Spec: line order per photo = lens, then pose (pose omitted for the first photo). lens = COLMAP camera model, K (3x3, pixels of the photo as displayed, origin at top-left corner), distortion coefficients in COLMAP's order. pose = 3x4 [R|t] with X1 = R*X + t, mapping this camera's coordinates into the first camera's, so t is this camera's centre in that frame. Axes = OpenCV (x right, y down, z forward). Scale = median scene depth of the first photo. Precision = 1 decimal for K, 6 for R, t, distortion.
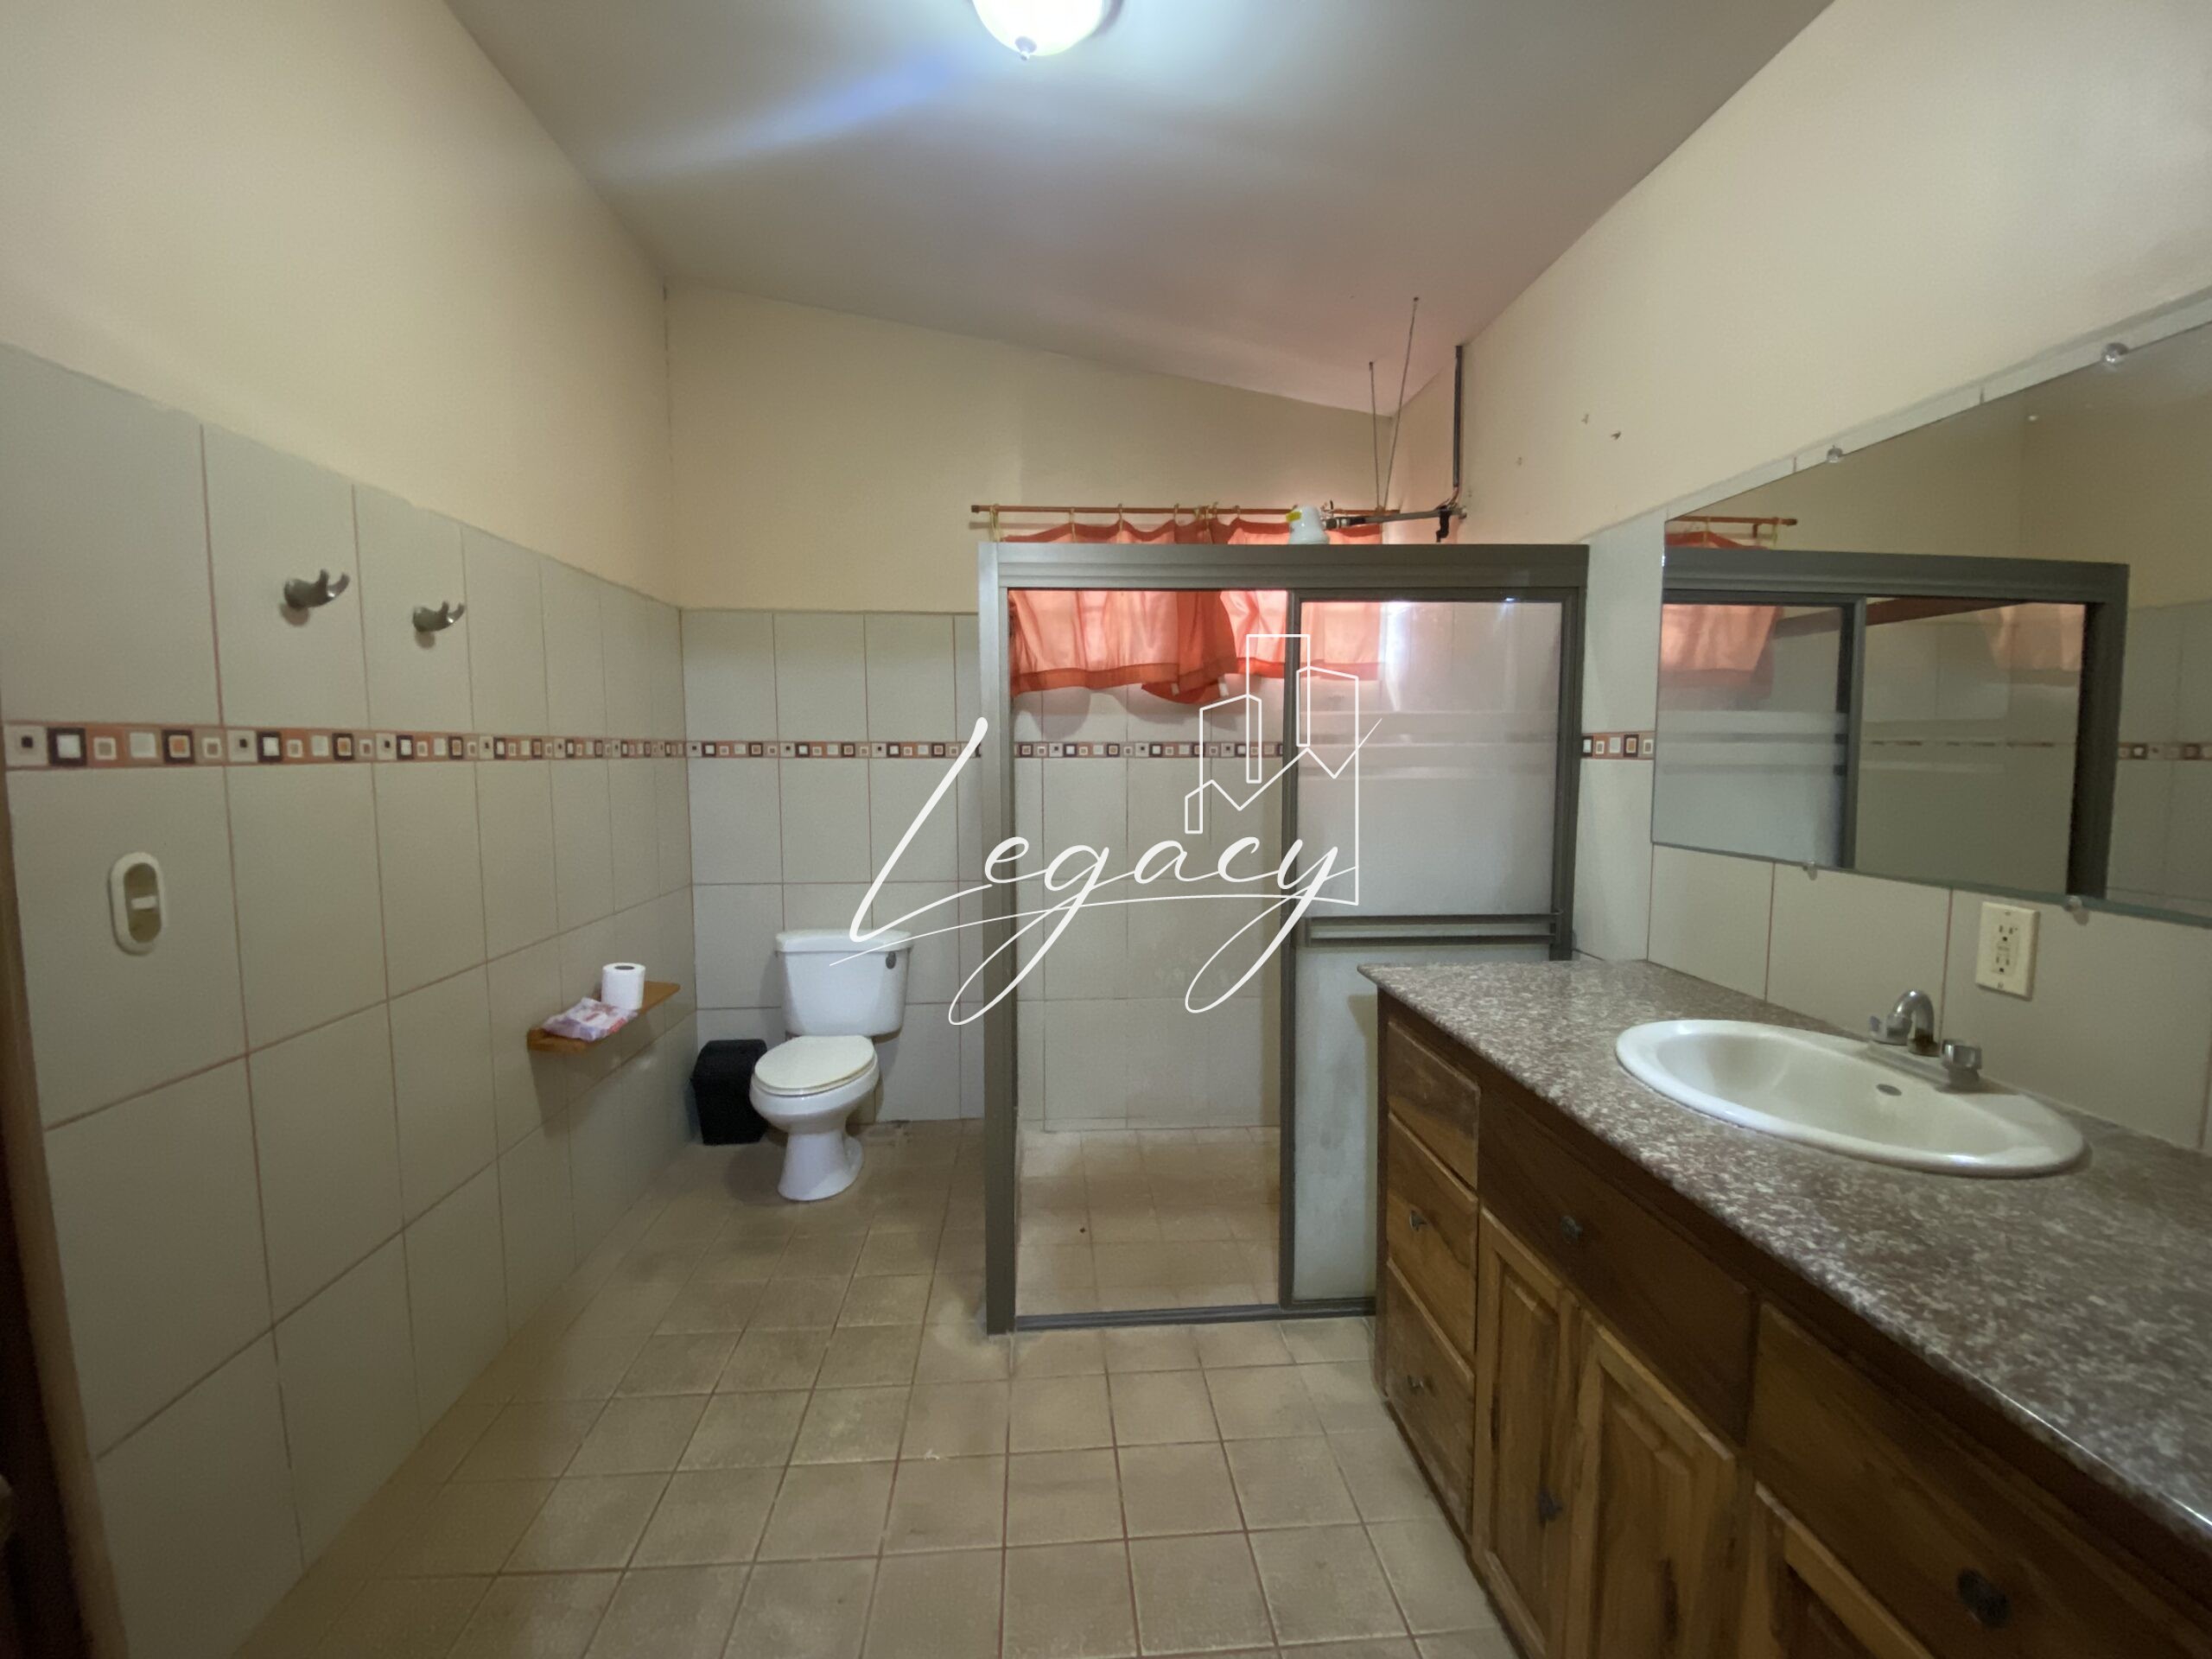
lens RADIAL K [[903.4, 0, 1098.0], [0, 903.4, 822.8], [0, 0, 1]] dist [0.021390, -0.020630]
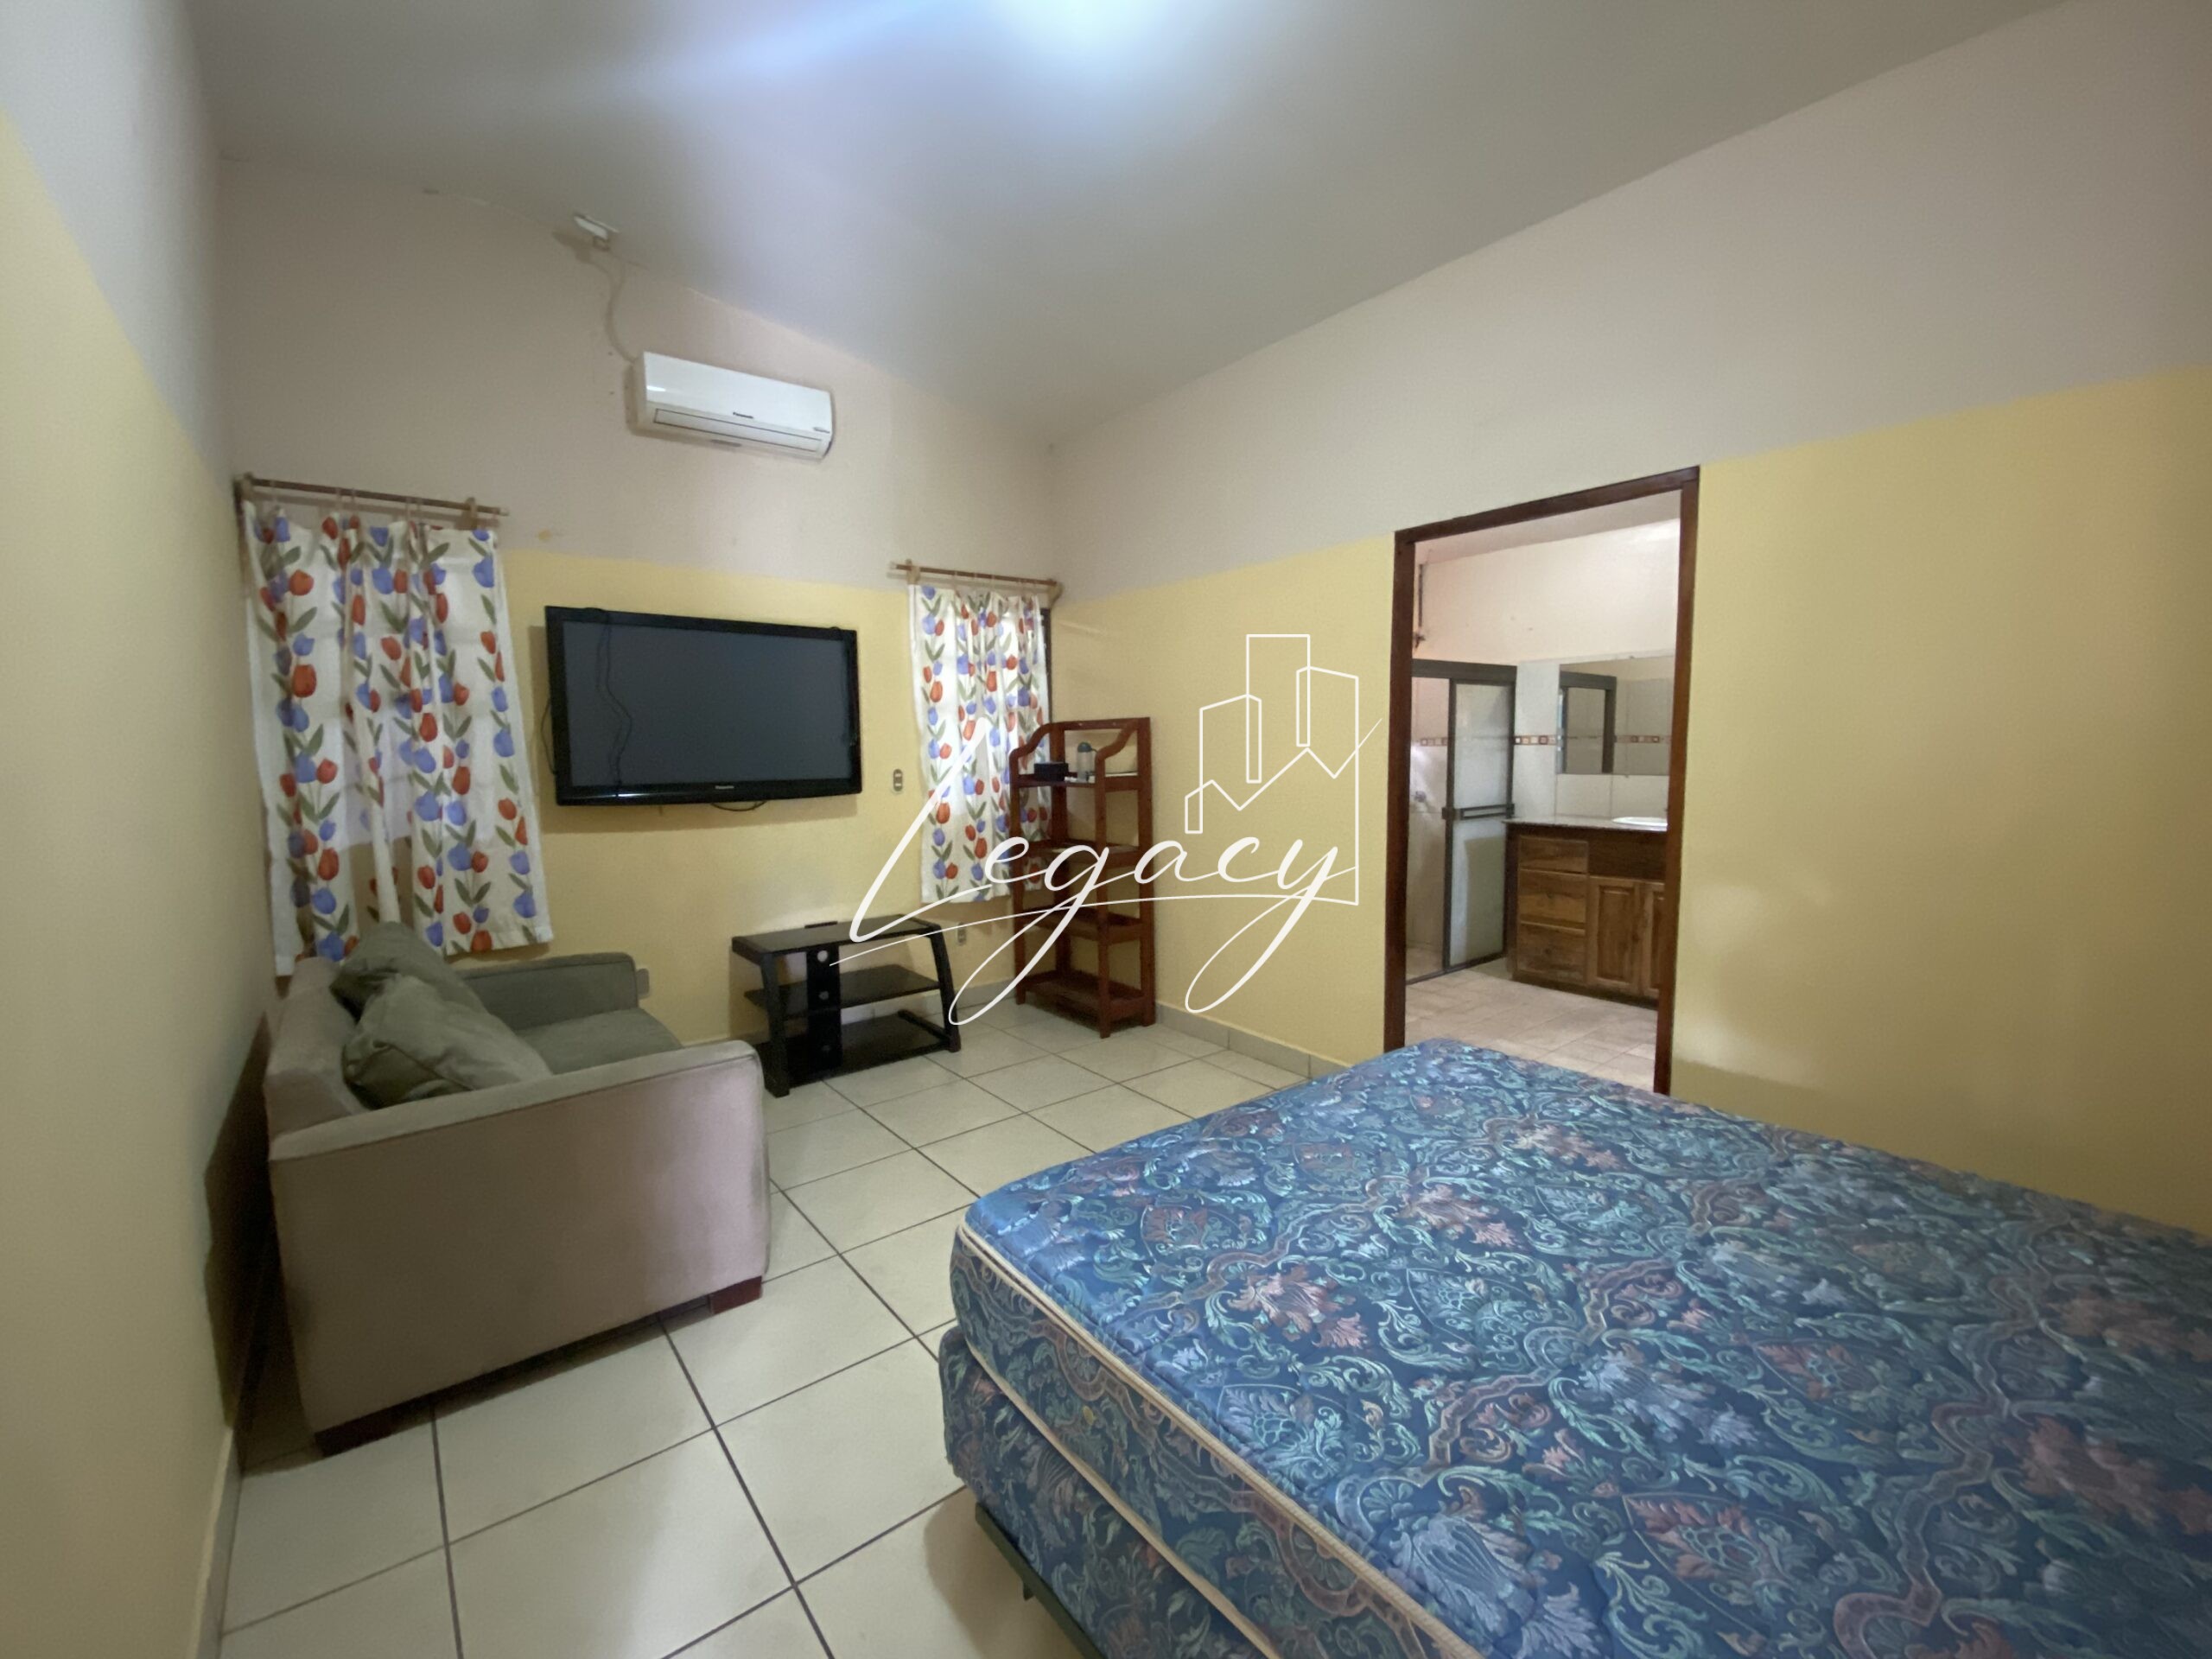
lens RADIAL K [[903.4, 0, 1098.0], [0, 903.4, 822.8], [0, 0, 1]] dist [0.021390, -0.020630]
pose [[0.827199, -0.066884, 0.557914, -2.055626], [0.059960, 0.997728, 0.030709, 0.003905], [-0.558700, 0.008050, 0.829331, -0.557177]]
